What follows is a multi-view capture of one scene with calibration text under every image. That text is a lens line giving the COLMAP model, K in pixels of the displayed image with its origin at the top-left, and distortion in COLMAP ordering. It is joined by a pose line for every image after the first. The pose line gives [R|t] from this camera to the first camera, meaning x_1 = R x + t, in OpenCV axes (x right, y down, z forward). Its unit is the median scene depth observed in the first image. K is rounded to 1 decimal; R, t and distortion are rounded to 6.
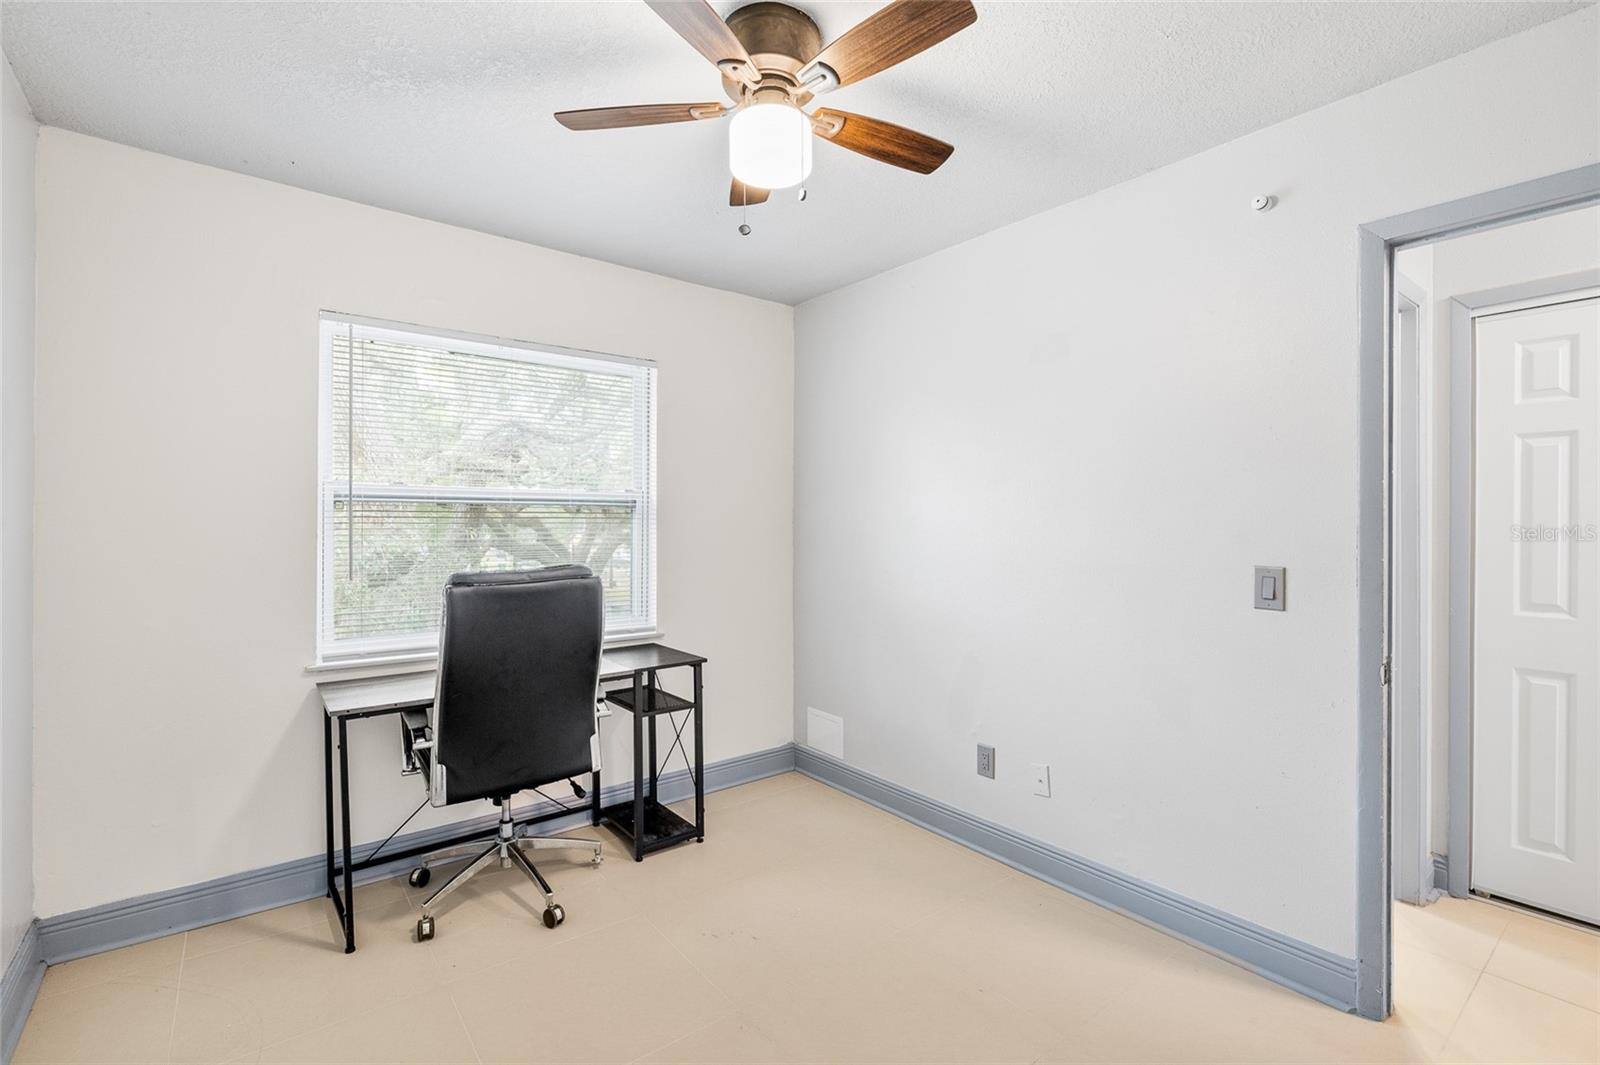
lens RADIAL K [[727.6, 0, 794.2], [0, 727.6, 525.1], [0, 0, 1]] dist [0.001276, 0.000132]
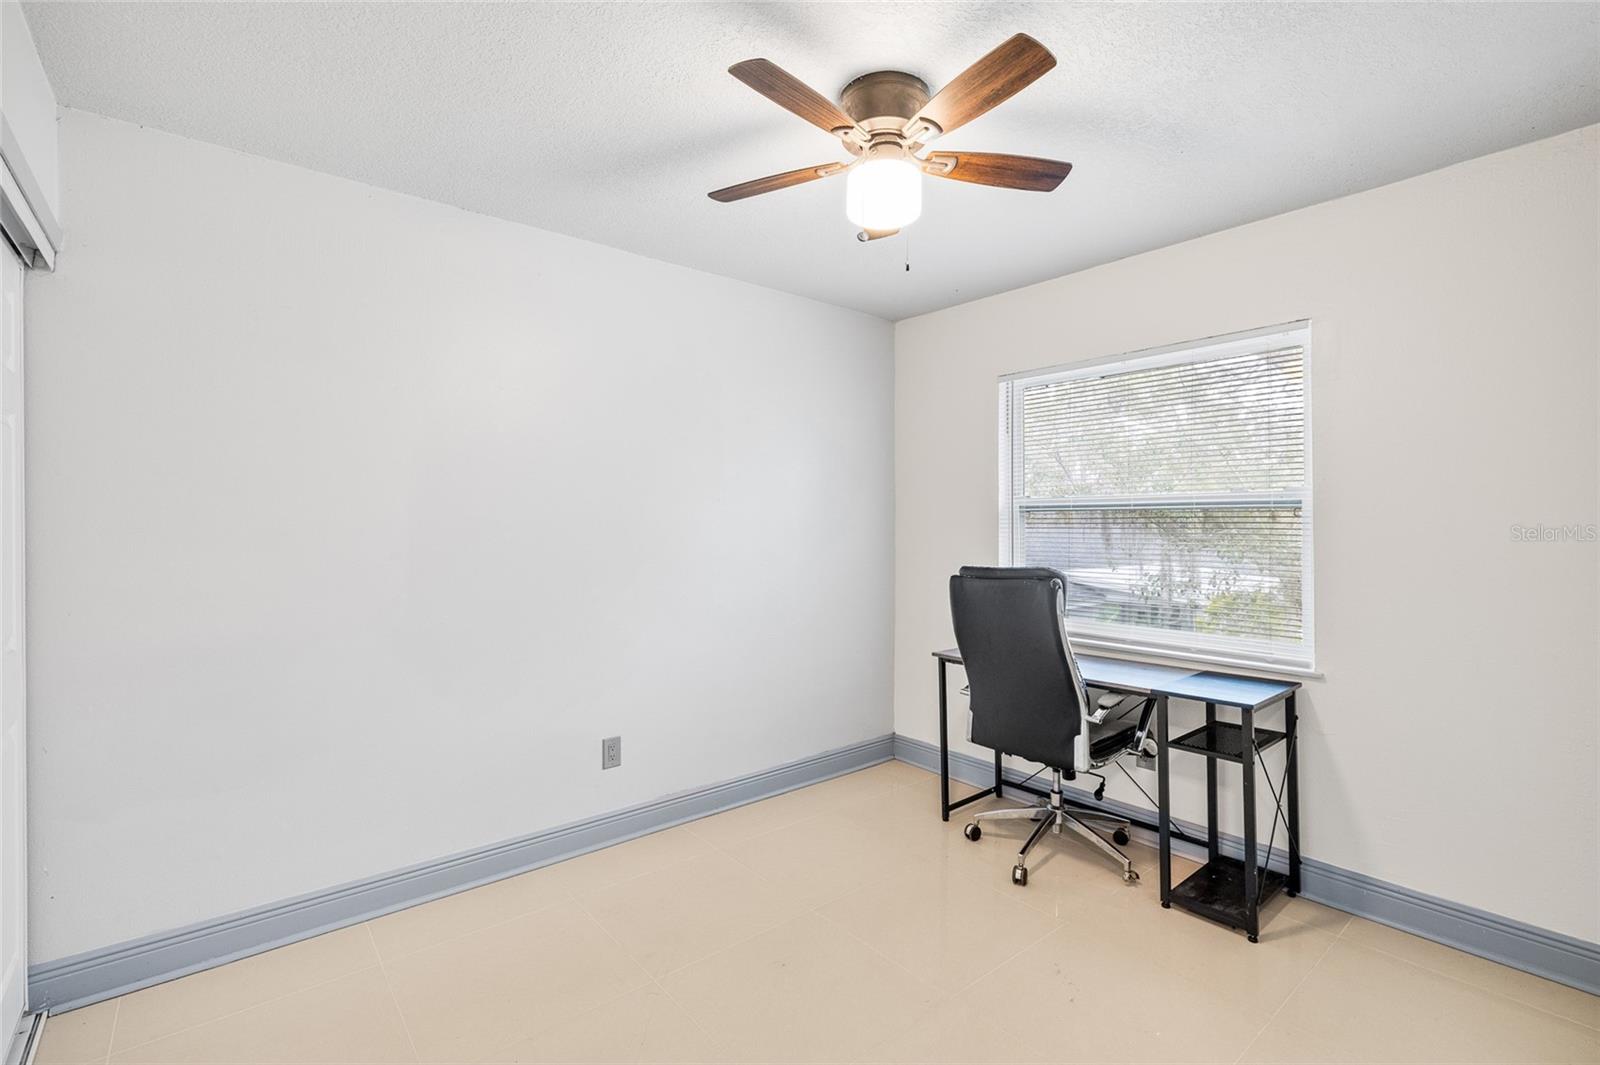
lens RADIAL K [[727.6, 0, 794.2], [0, 727.6, 525.1], [0, 0, 1]] dist [0.001276, 0.000132]
pose [[0.024717, -0.001927, -0.999693, 0.710580], [-0.005421, 0.999983, -0.002061, -0.003533], [0.999680, 0.005470, 0.024706, 0.549072]]
